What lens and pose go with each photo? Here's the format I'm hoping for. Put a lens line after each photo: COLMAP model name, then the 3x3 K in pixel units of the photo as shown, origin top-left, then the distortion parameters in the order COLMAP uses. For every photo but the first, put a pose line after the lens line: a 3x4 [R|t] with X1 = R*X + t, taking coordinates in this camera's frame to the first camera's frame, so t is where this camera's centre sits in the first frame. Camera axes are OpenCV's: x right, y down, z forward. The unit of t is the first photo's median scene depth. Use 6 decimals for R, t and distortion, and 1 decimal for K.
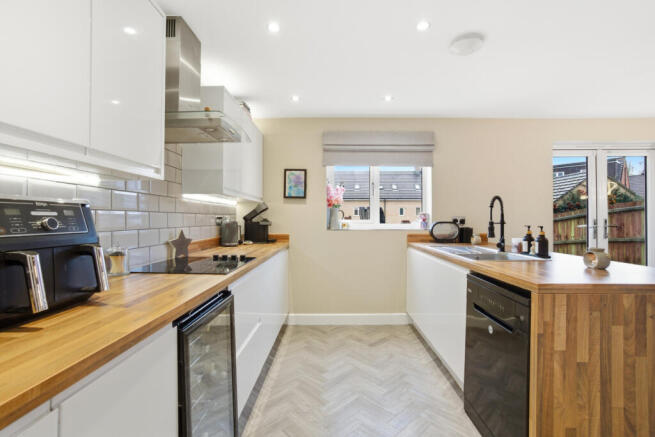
lens RADIAL K [[294.6, 0, 323.3], [0, 294.6, 225.3], [0, 0, 1]] dist [-0.041502, 0.012604]
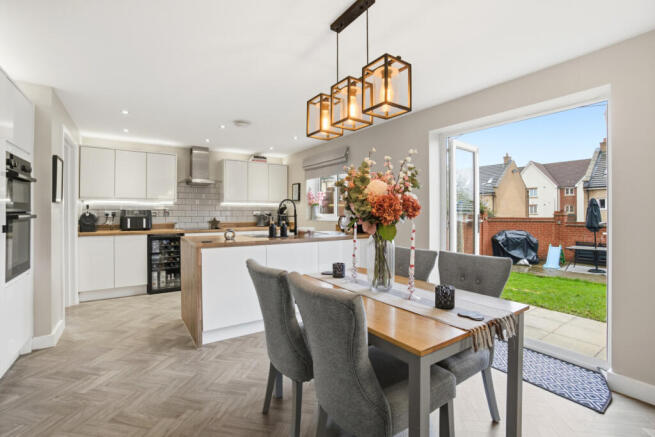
lens RADIAL K [[294.6, 0, 325.8], [0, 294.6, 214.5], [0, 0, 1]] dist [-0.041502, 0.012604]
pose [[0.576052, 0.005254, -0.817396, 1.755418], [-0.019099, 0.999793, -0.007034, -0.007366], [0.817190, 0.019664, 0.576033, 0.219117]]
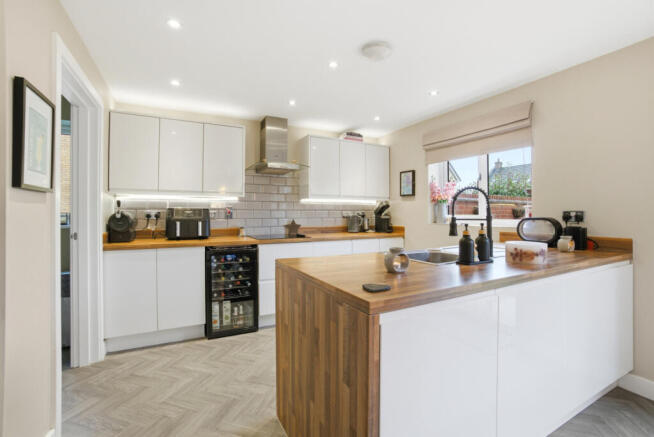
lens RADIAL K [[293.6, 0, 329.3], [0, 293.6, 212.8], [0, 0, 1]] dist [-0.040223, 0.001490]
pose [[0.480049, 0.000566, -0.877242, 0.981630], [-0.021055, 0.999719, -0.010876, -0.008546], [0.876989, 0.023691, 0.479926, 0.226628]]
